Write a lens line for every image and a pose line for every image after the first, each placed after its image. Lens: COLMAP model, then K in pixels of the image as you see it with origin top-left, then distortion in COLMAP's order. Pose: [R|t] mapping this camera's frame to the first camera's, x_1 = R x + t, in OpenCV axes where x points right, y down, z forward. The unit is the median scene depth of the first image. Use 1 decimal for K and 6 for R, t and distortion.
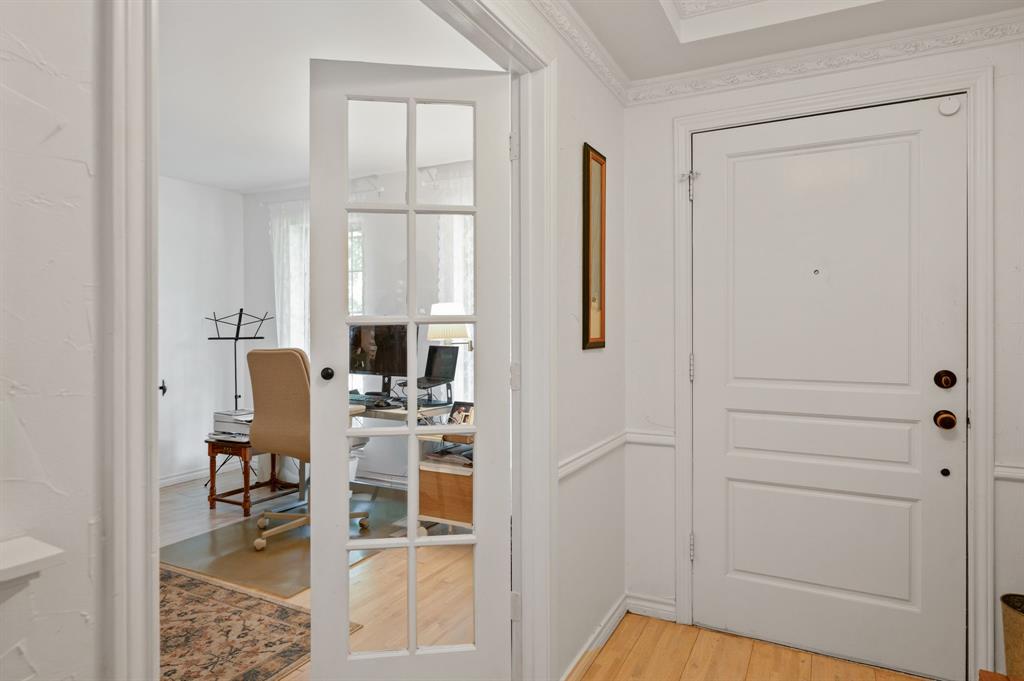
lens RADIAL K [[597.1, 0, 510.6], [0, 597.1, 337.1], [0, 0, 1]] dist [-0.002259, 0.003227]
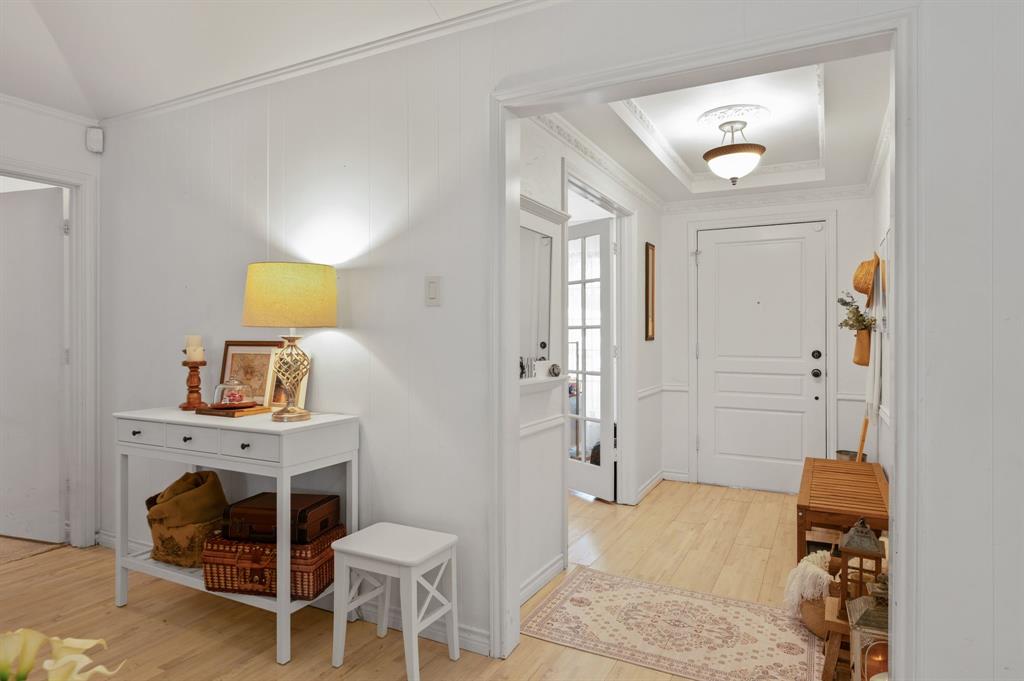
lens RADIAL K [[597.1, 0, 511.8], [0, 597.1, 337.1], [0, 0, 1]] dist [-0.002259, 0.003227]
pose [[0.999999, -0.001099, 0.000131, -0.354548], [0.001099, 0.999996, 0.002761, 0.001846], [-0.000134, -0.002761, 0.999996, -1.113558]]
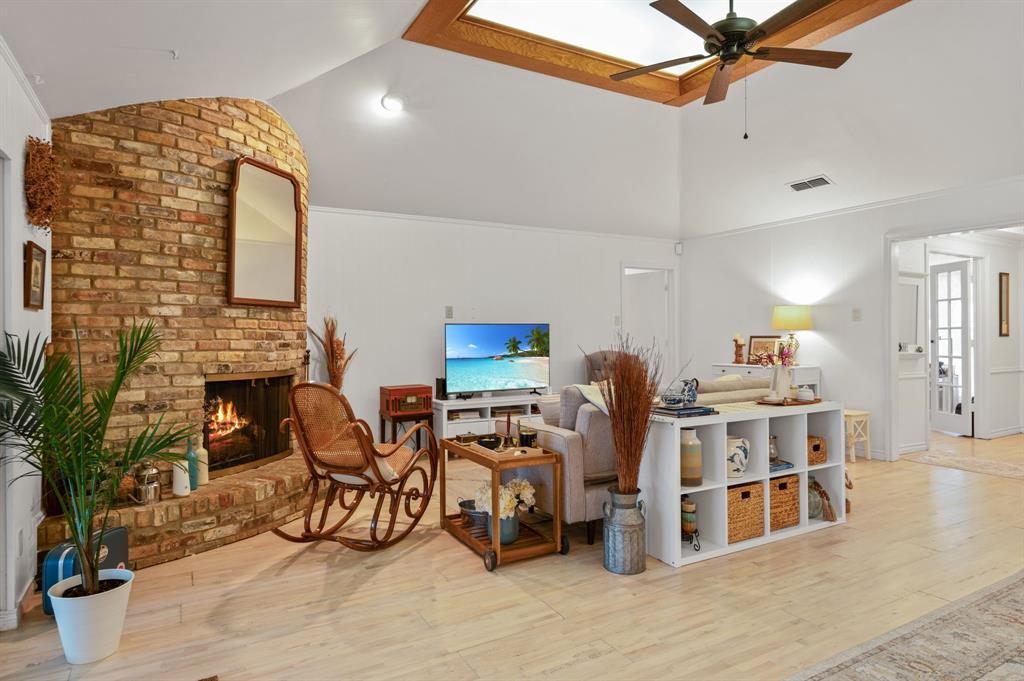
lens RADIAL K [[597.1, 0, 508.3], [0, 597.1, 334.7], [0, 0, 1]] dist [-0.002259, 0.003227]
pose [[0.836650, -0.005667, -0.547709, -0.338782], [0.002352, 0.999974, -0.006753, 0.026315], [0.547733, 0.004362, 0.836642, -3.209507]]
